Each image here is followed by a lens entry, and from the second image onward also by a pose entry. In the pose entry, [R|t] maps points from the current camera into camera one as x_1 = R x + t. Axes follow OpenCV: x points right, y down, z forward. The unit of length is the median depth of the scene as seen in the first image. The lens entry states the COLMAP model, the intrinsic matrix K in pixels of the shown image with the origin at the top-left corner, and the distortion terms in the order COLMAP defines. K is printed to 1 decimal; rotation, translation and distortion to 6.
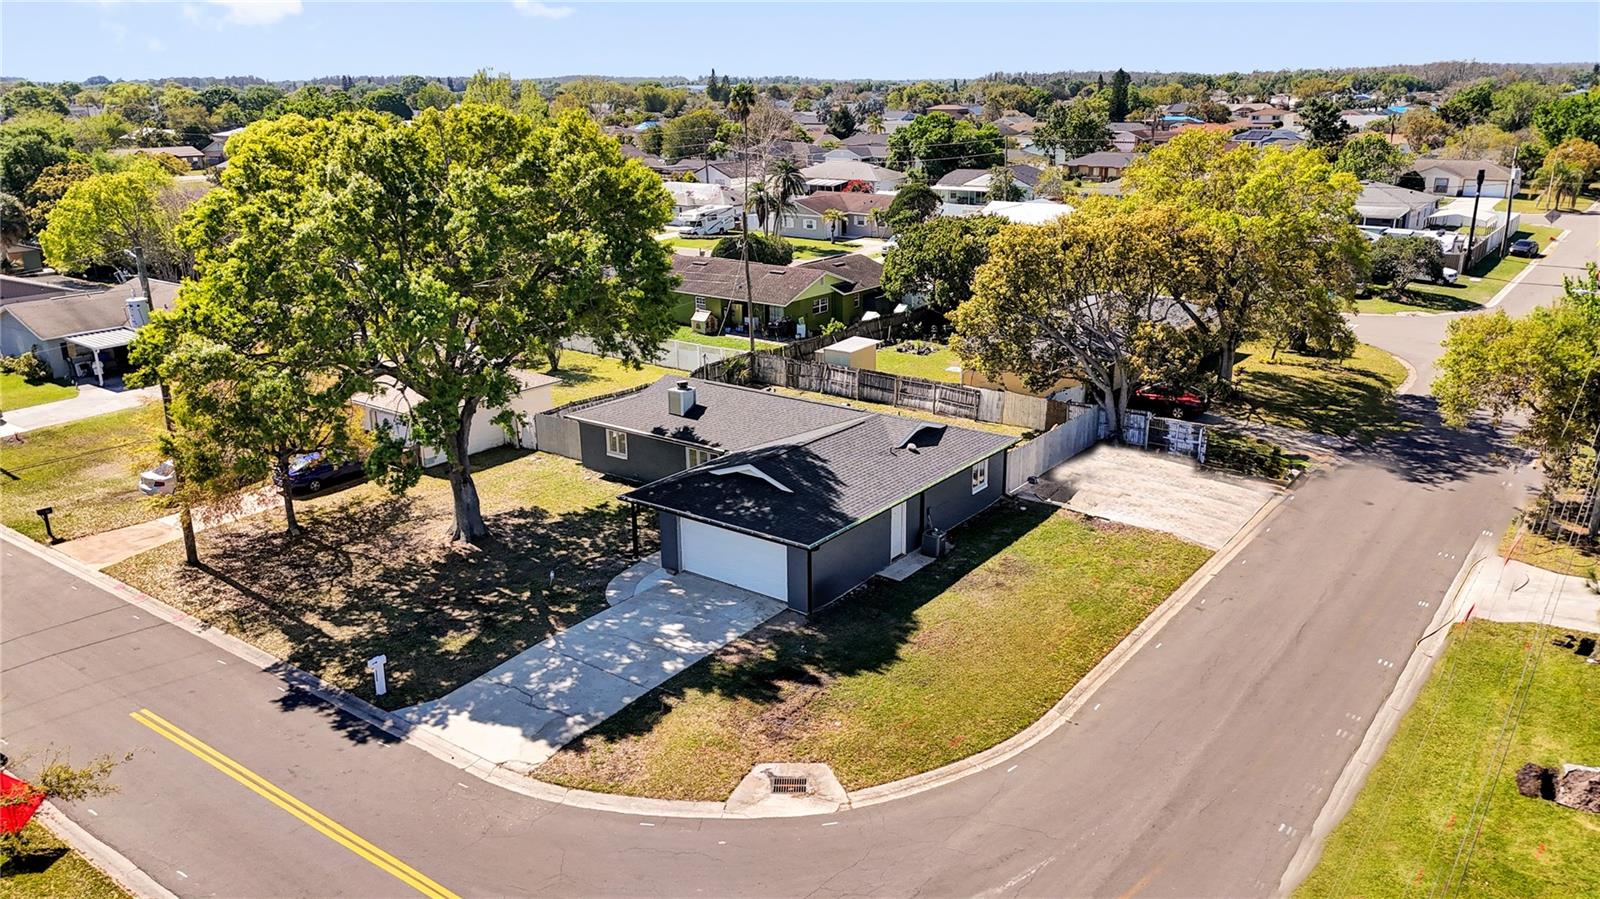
lens RADIAL K [[1175.5, 0, 805.5], [0, 1175.5, 446.3], [0, 0, 1]] dist [0.122130, -0.204225]
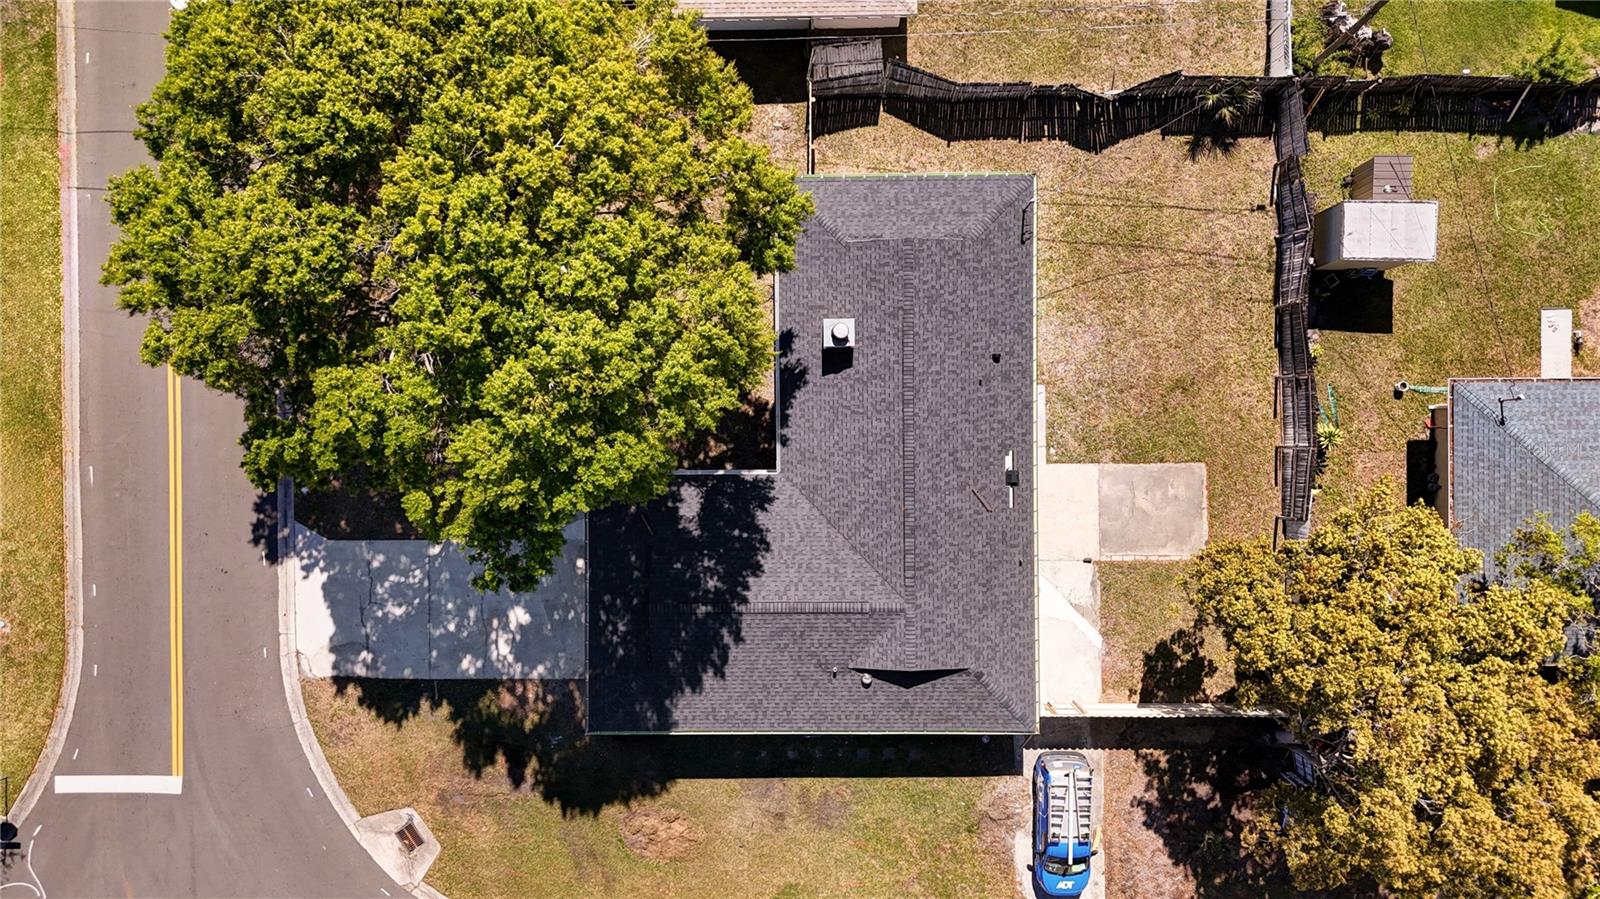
lens RADIAL K [[1175.5, 0, 805.5], [0, 1175.5, 446.3], [0, 0, 1]] dist [0.122130, -0.204225]
pose [[0.603559, 0.797315, -0.002197, -0.077739], [-0.221045, 0.169975, 0.960337, -0.996956], [0.766065, -0.579134, 0.278833, 0.999037]]
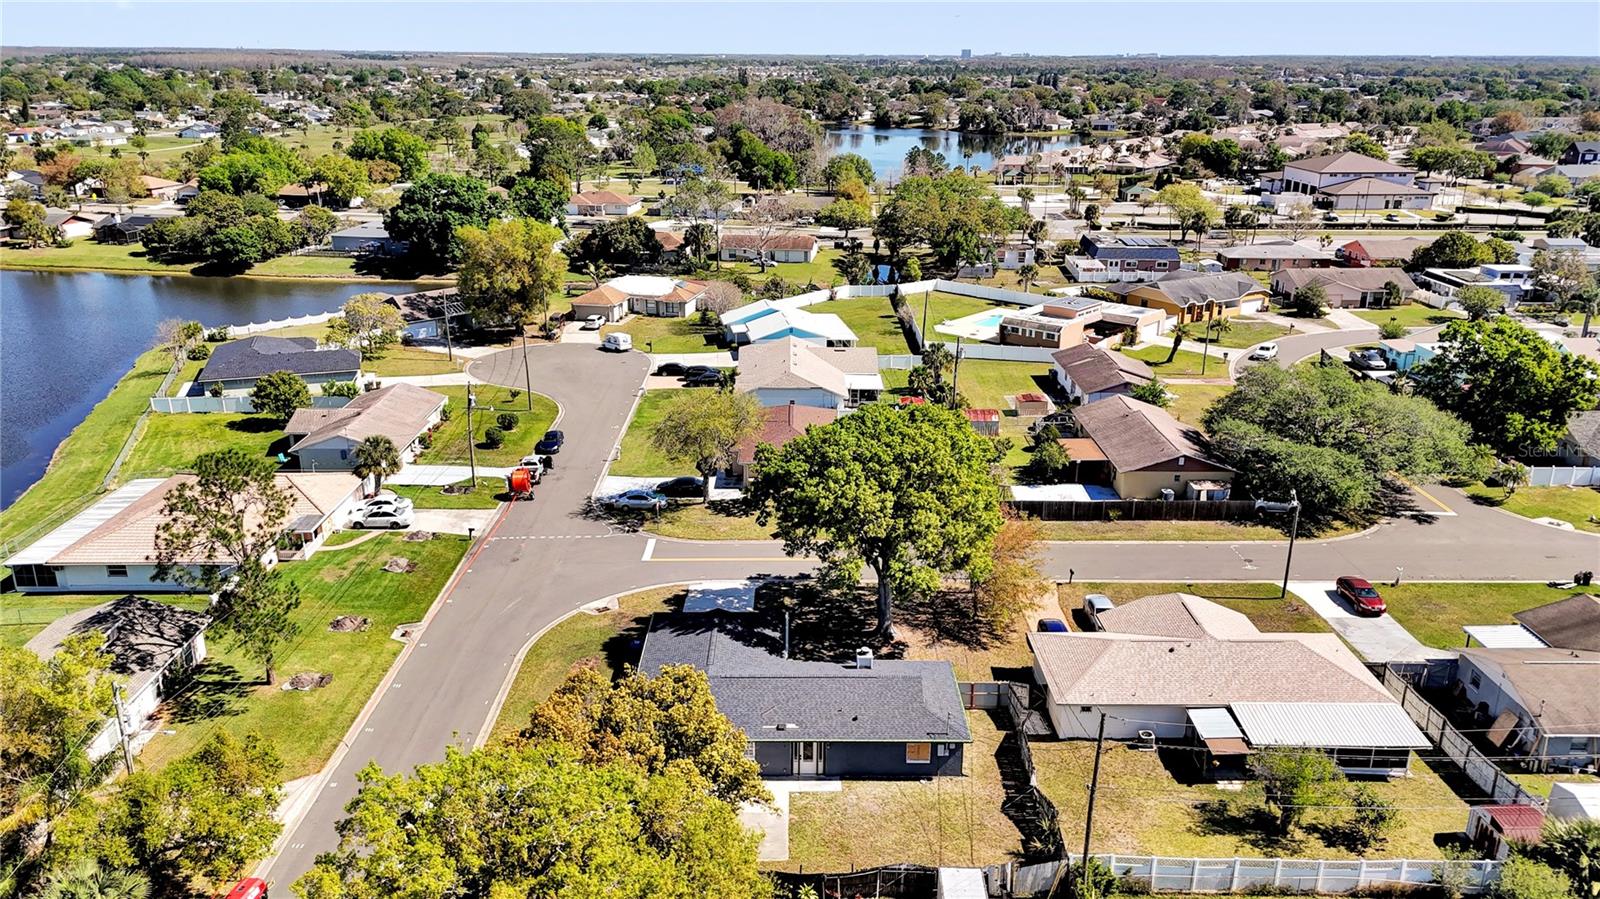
lens RADIAL K [[1175.5, 0, 805.5], [0, 1175.5, 446.3], [0, 0, 1]] dist [0.122130, -0.204225]
pose [[-0.794640, 0.195894, -0.574607, 0.901643], [-0.178736, 0.829062, 0.529821, -1.263628], [0.580173, 0.523720, -0.623792, 2.255388]]
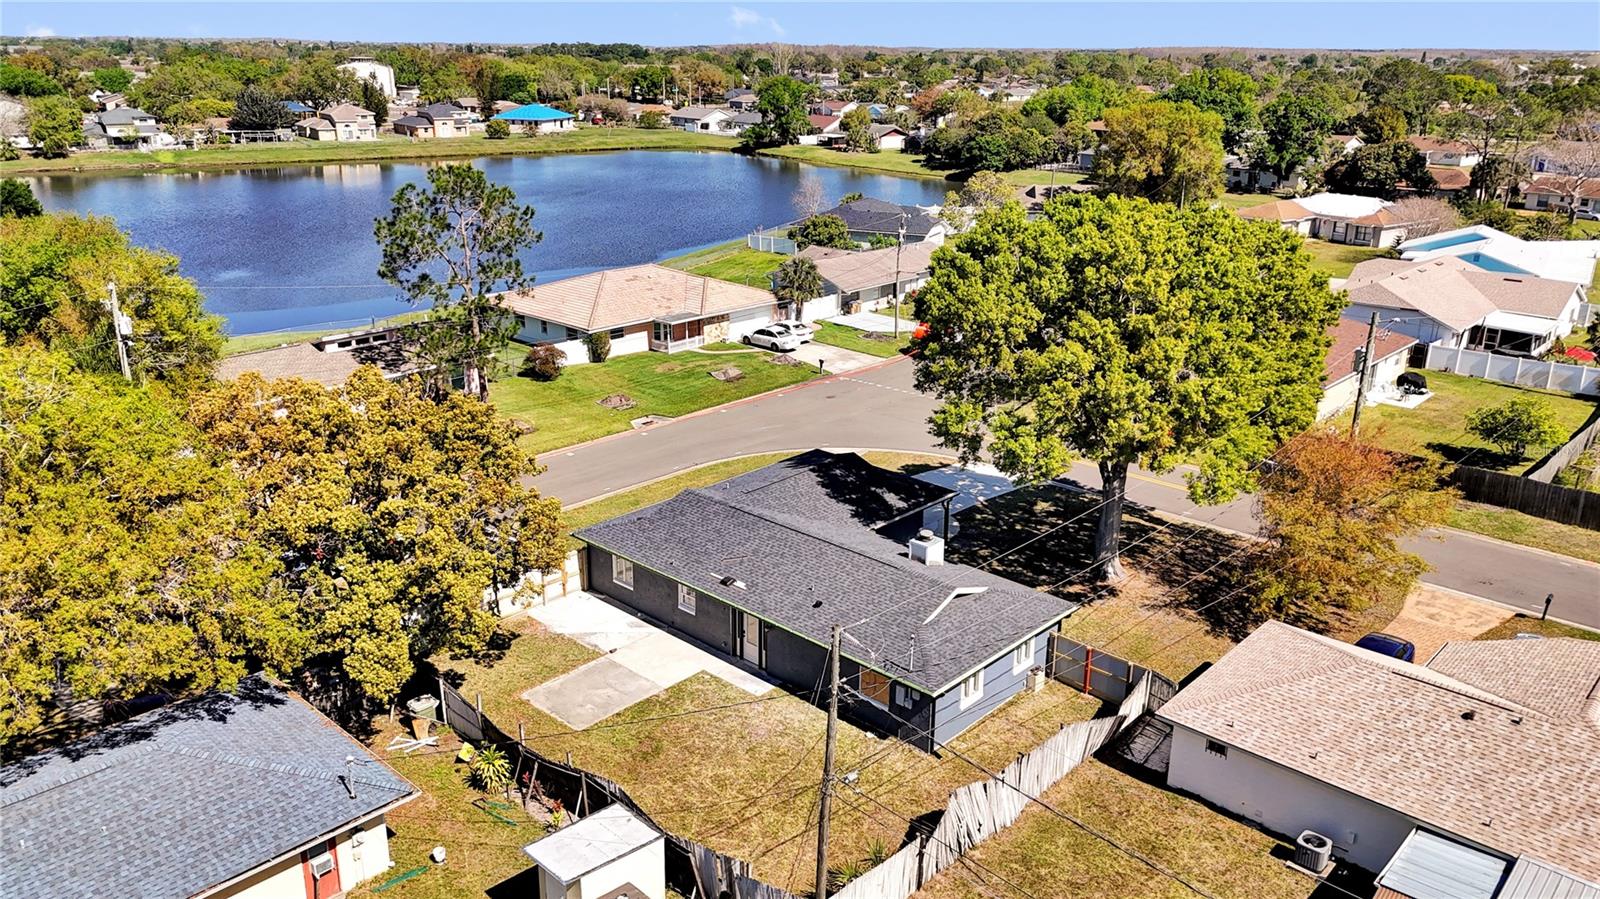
lens RADIAL K [[1175.5, 0, 805.5], [0, 1175.5, 446.3], [0, 0, 1]] dist [0.122130, -0.204225]
pose [[-0.994397, -0.032877, 0.100468, -0.135053], [0.032062, 0.811837, 0.583003, -0.818879], [-0.100731, 0.582958, -0.806234, 2.242360]]
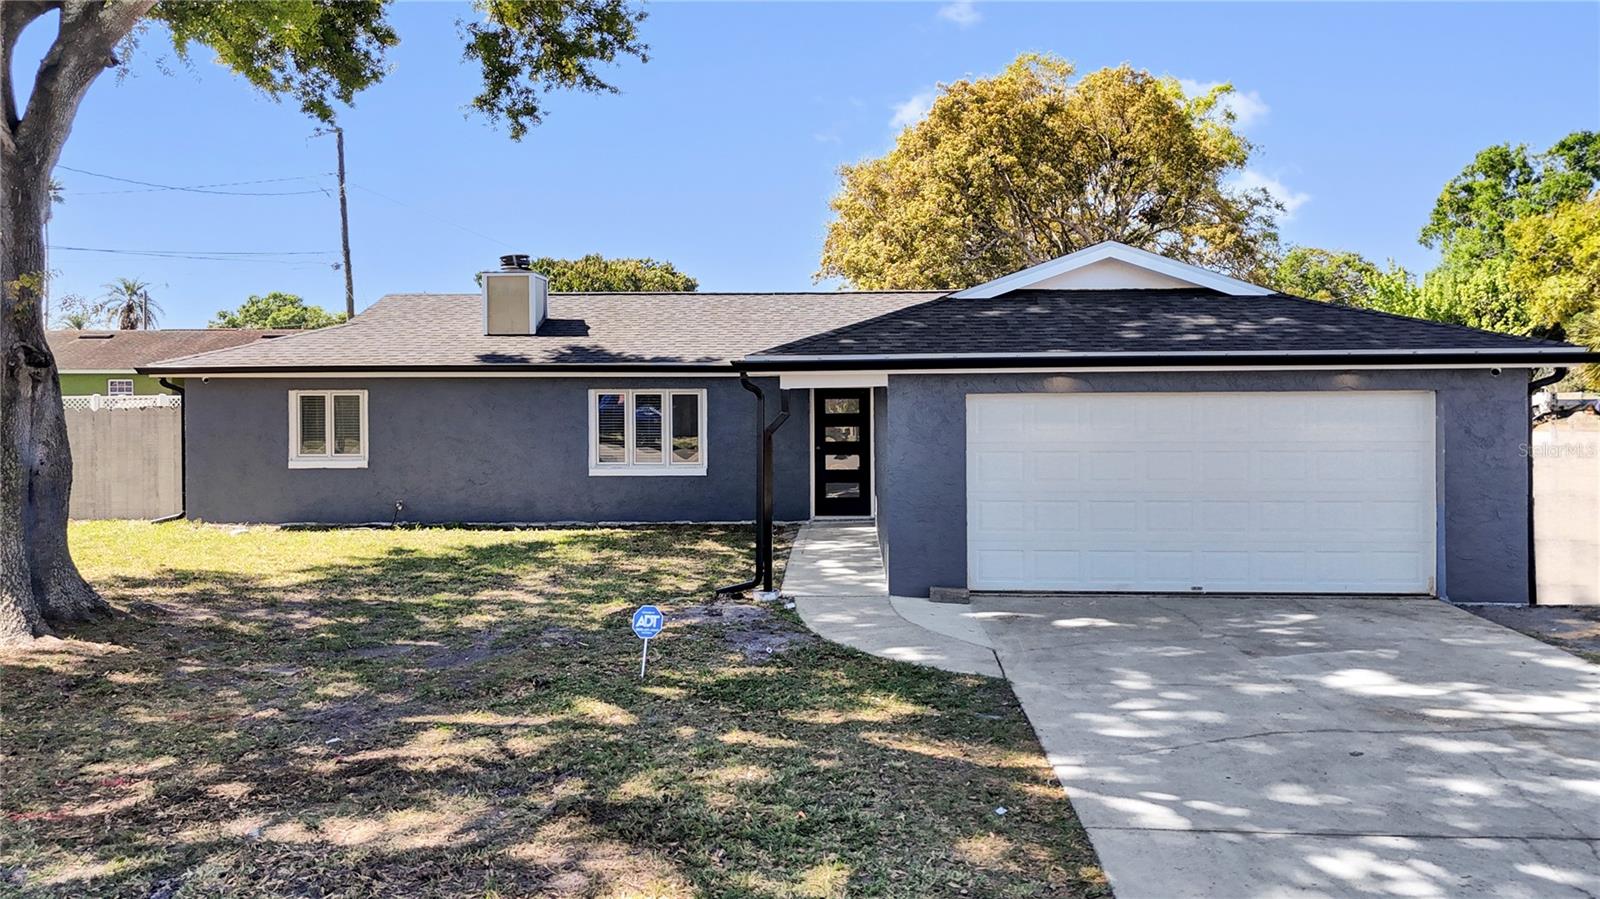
lens RADIAL K [[1175.5, 0, 805.5], [0, 1175.5, 446.3], [0, 0, 1]] dist [0.122130, -0.204225]
pose [[0.818401, -0.003817, 0.574635, -0.351774], [0.167132, 0.958331, -0.231666, 0.147272], [-0.549806, 0.285635, 0.784937, 0.866907]]
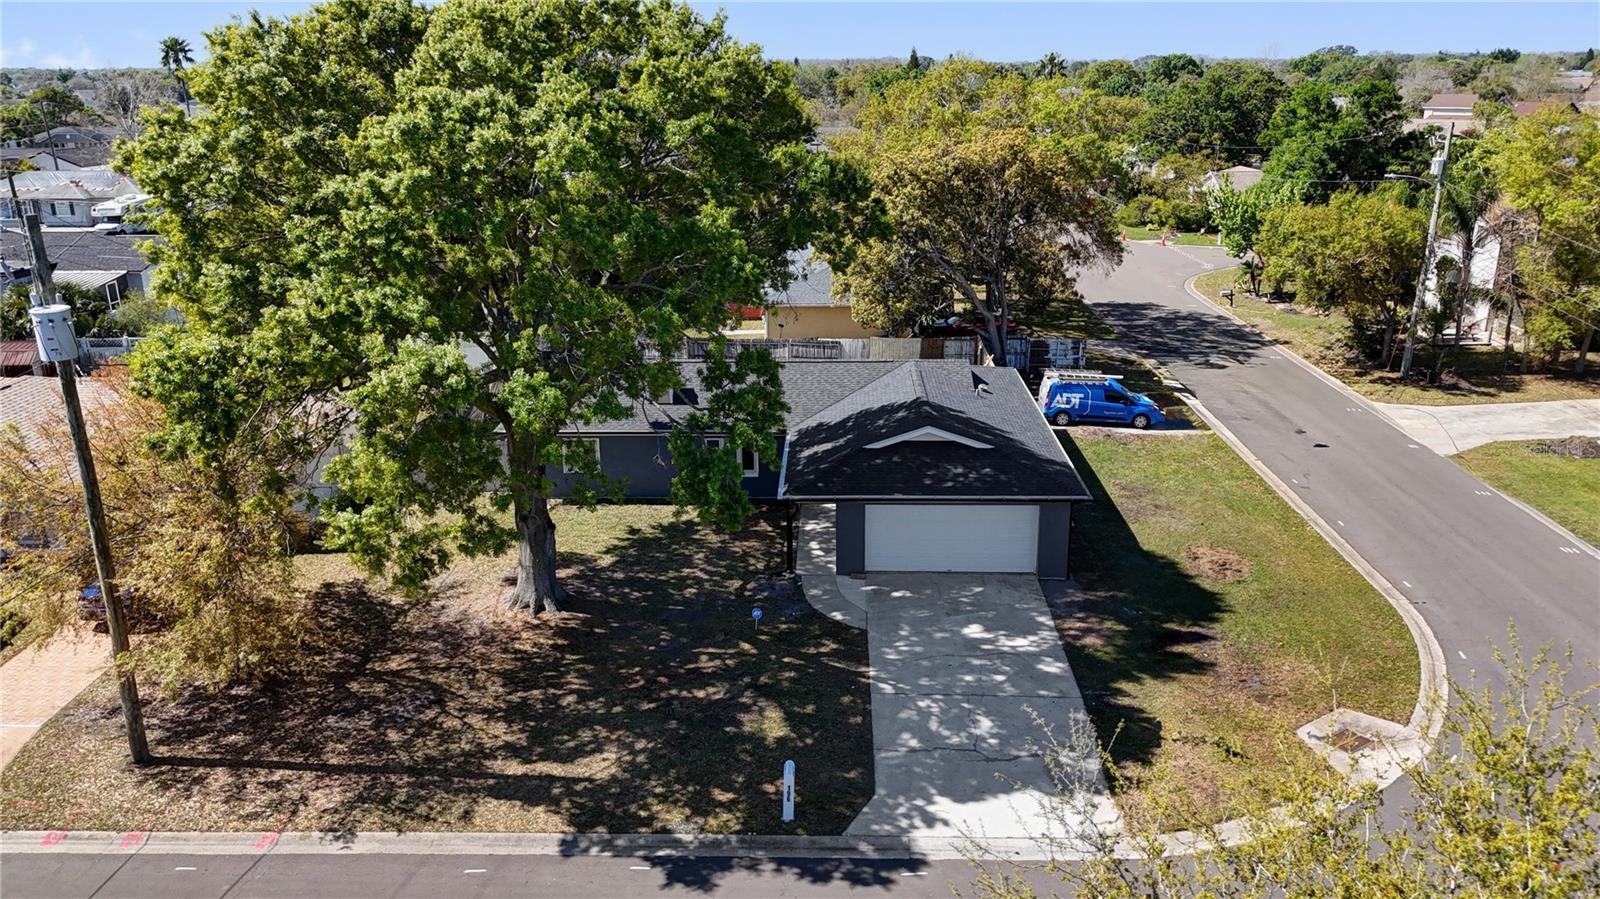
lens RADIAL K [[1175.5, 0, 805.5], [0, 1175.5, 446.3], [0, 0, 1]] dist [0.122130, -0.204225]
pose [[0.815478, -0.173422, 0.552196, -0.638035], [0.170876, 0.983667, 0.056580, -0.035807], [-0.552989, 0.048217, 0.831792, 0.390375]]
